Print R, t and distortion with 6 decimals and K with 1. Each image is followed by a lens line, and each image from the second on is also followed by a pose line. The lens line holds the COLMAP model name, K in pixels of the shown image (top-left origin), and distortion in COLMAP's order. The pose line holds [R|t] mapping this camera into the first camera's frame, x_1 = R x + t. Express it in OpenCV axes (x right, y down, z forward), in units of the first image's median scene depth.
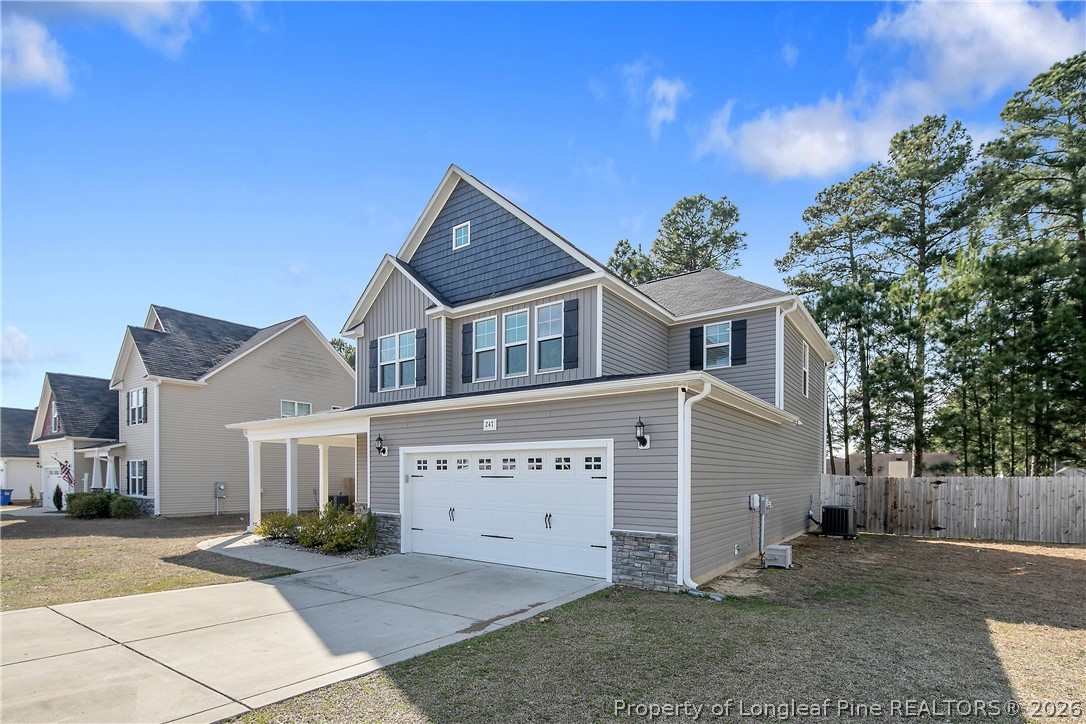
lens RADIAL K [[530.6, 0, 540.9], [0, 530.6, 350.7], [0, 0, 1]] dist [0.000912, -0.002847]
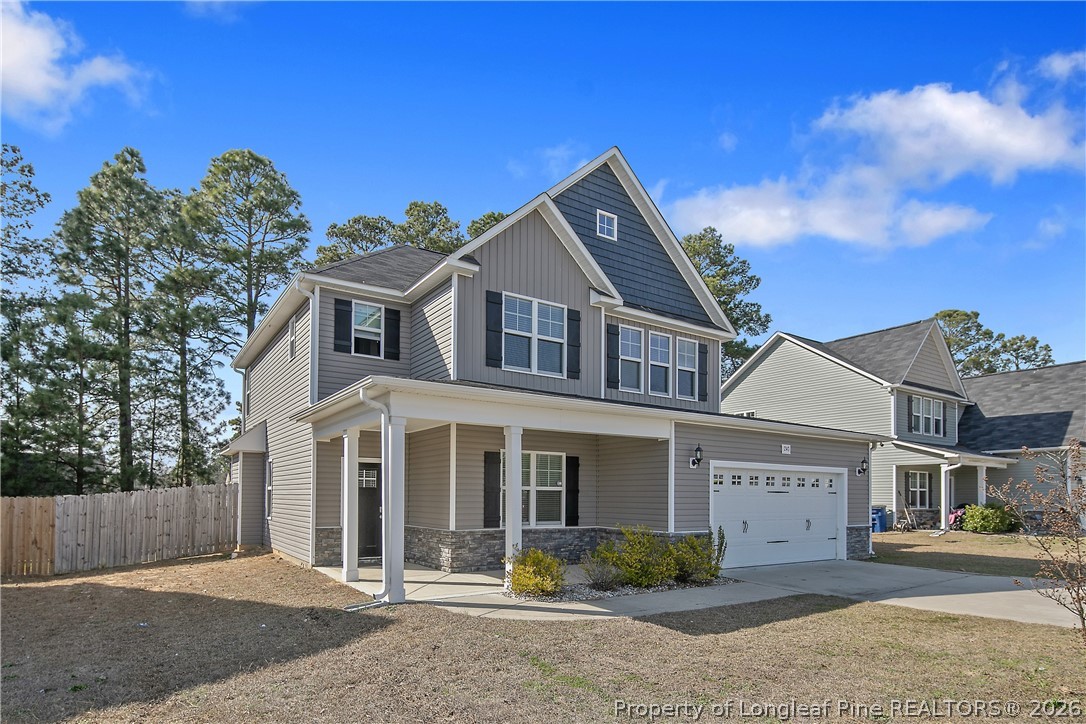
lens RADIAL K [[591.4, 0, 510.8], [0, 591.4, 334.7], [0, 0, 1]] dist [0.001705, -0.000281]
pose [[0.333465, 0.244403, 0.910532, -1.346694], [-0.221661, 0.959063, -0.176251, 0.222566], [-0.916334, -0.143055, 0.373988, 0.922718]]
